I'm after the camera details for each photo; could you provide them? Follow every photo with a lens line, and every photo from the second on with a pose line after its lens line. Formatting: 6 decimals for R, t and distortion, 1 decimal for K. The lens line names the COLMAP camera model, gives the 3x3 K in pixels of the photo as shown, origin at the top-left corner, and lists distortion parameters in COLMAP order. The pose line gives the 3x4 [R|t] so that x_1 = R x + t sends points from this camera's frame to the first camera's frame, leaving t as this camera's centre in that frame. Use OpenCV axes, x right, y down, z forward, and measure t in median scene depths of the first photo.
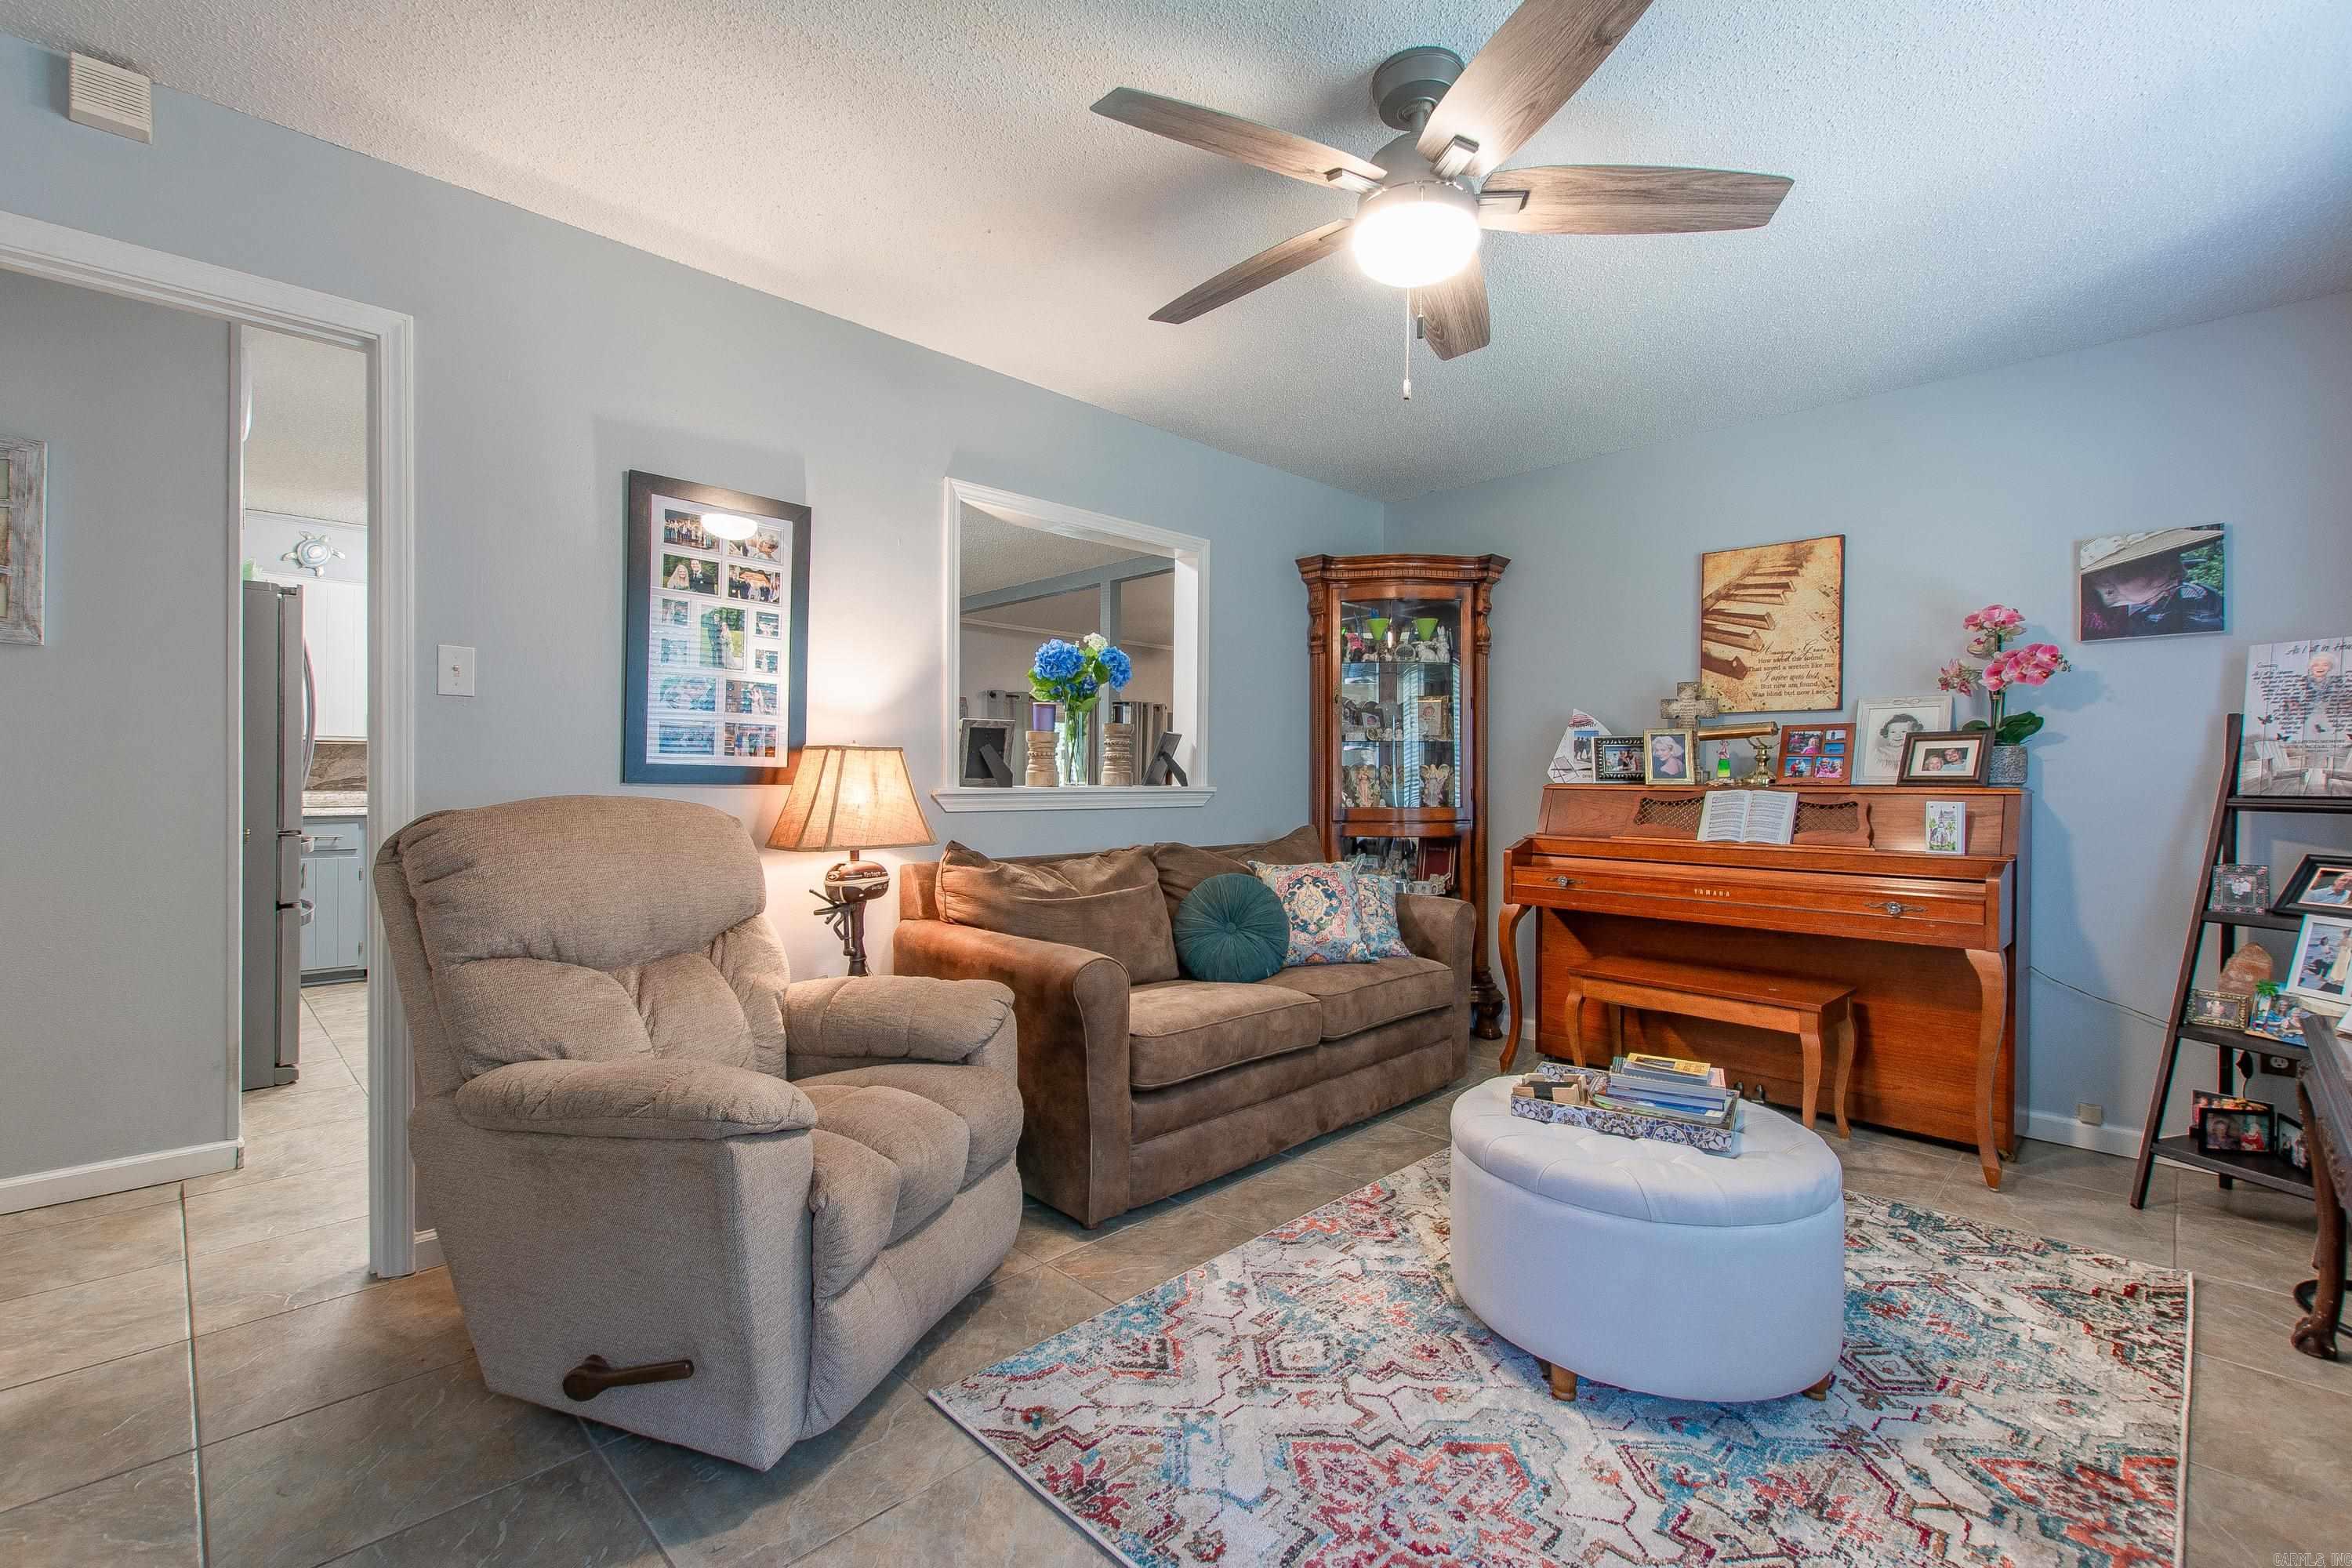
lens RADIAL K [[1003.9, 0, 1184.5], [0, 1003.9, 784.7], [0, 0, 1]] dist [0.000467, -0.000559]
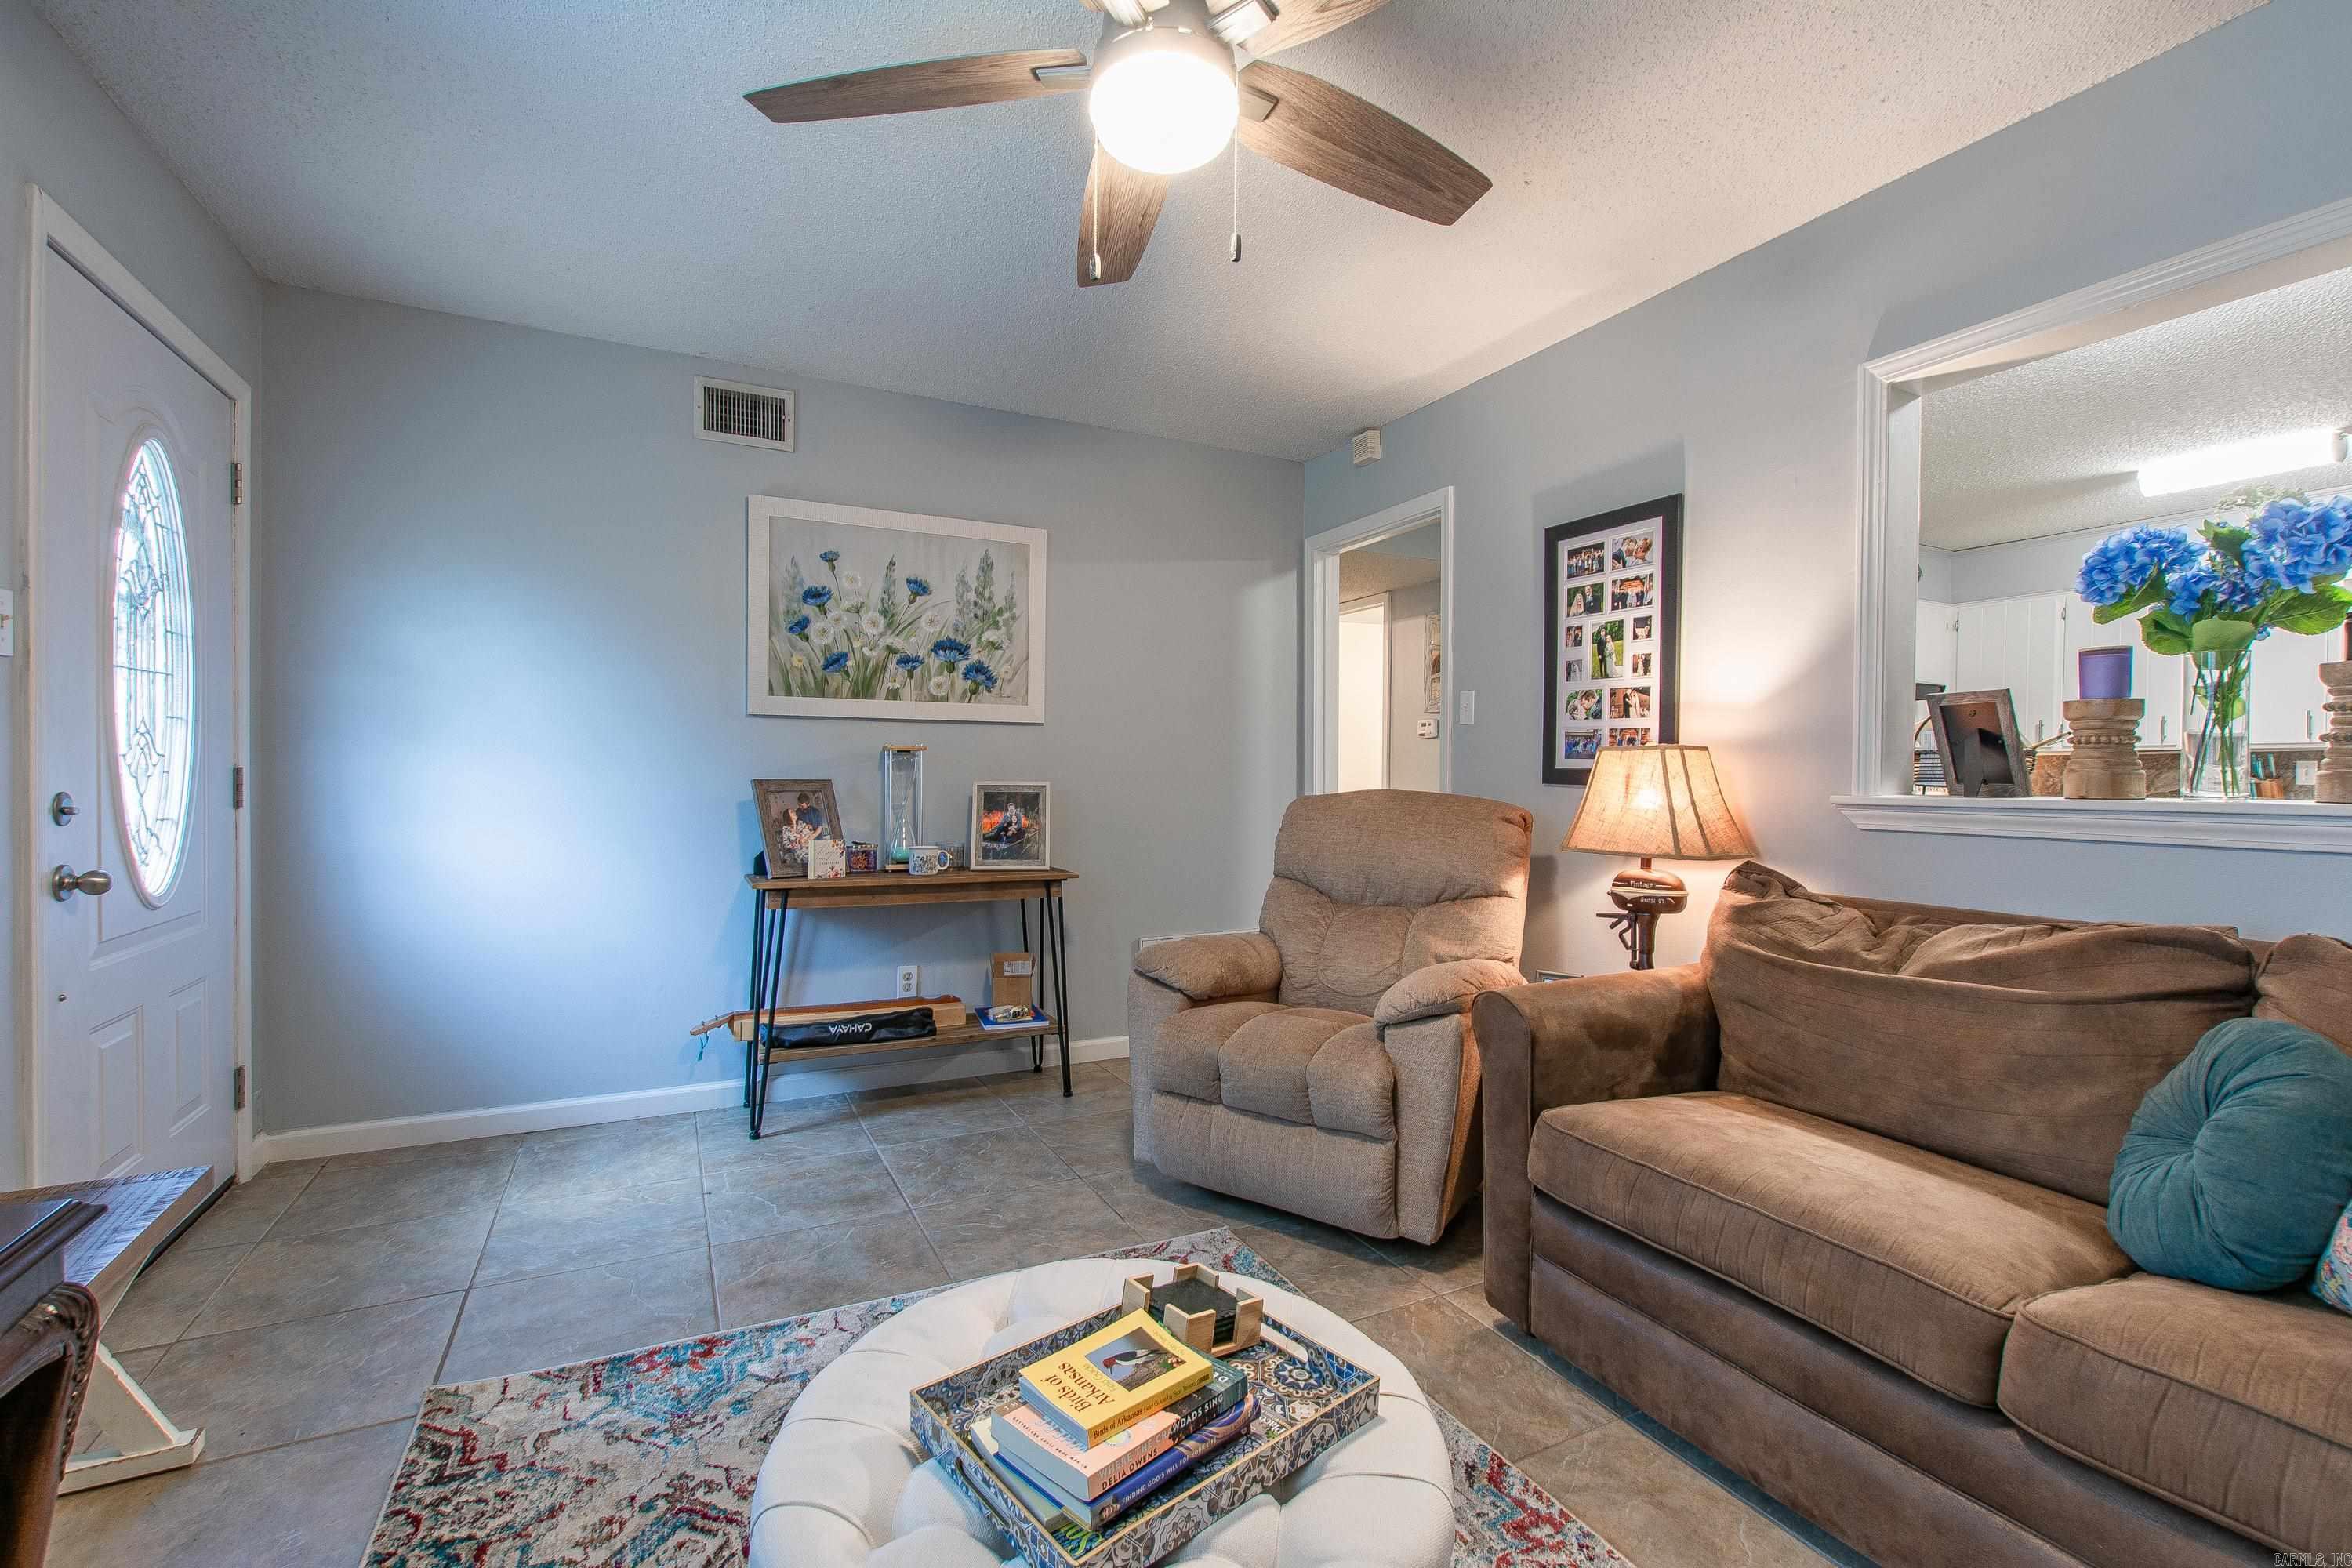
lens RADIAL K [[1020.7, 0, 1180.7], [0, 1020.7, 781.5], [0, 0, 1]] dist [0.000318, -0.001512]
pose [[-0.311719, -0.004600, -0.950163, 0.700002], [-0.019769, 0.999803, 0.001645, 0.001572], [0.949969, 0.019297, -0.311748, 0.882782]]
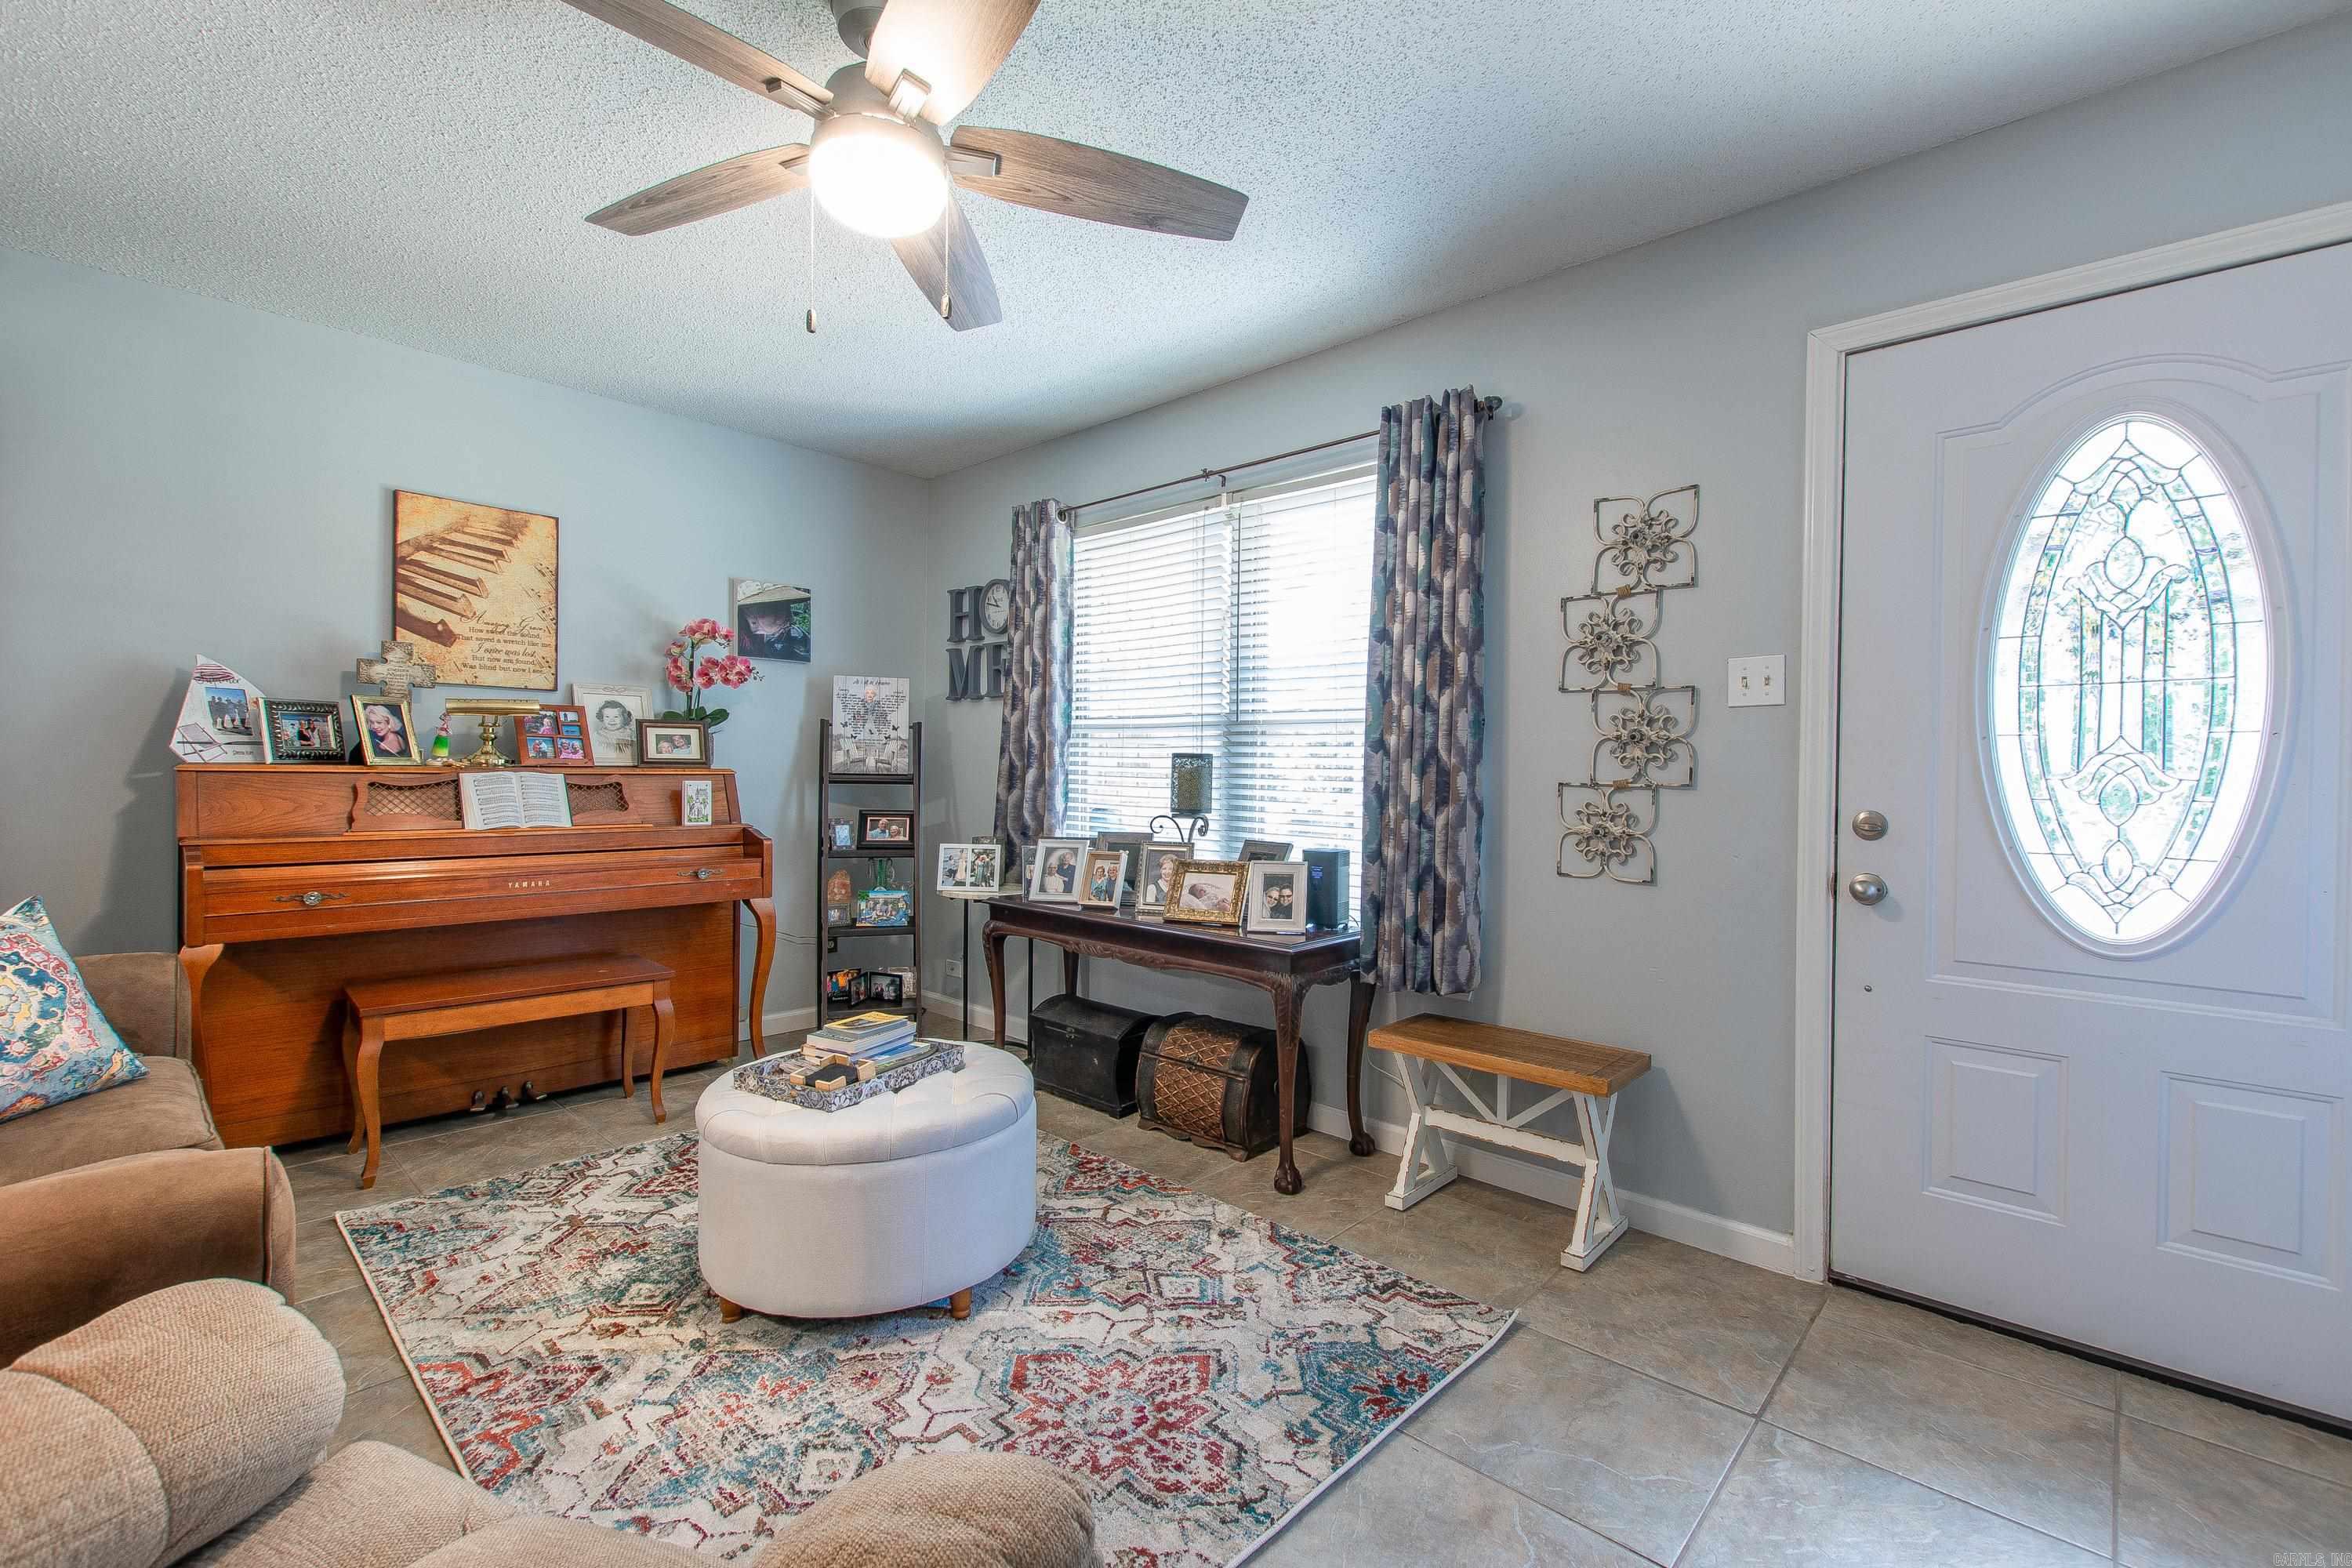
lens RADIAL K [[1003.9, 0, 1184.5], [0, 1003.9, 784.7], [0, 0, 1]] dist [0.000467, -0.000559]
pose [[-0.030636, -0.021839, 0.999292, -0.486546], [-0.007632, 0.999737, 0.021615, -0.009294], [-0.999501, -0.006965, -0.030795, 0.513377]]
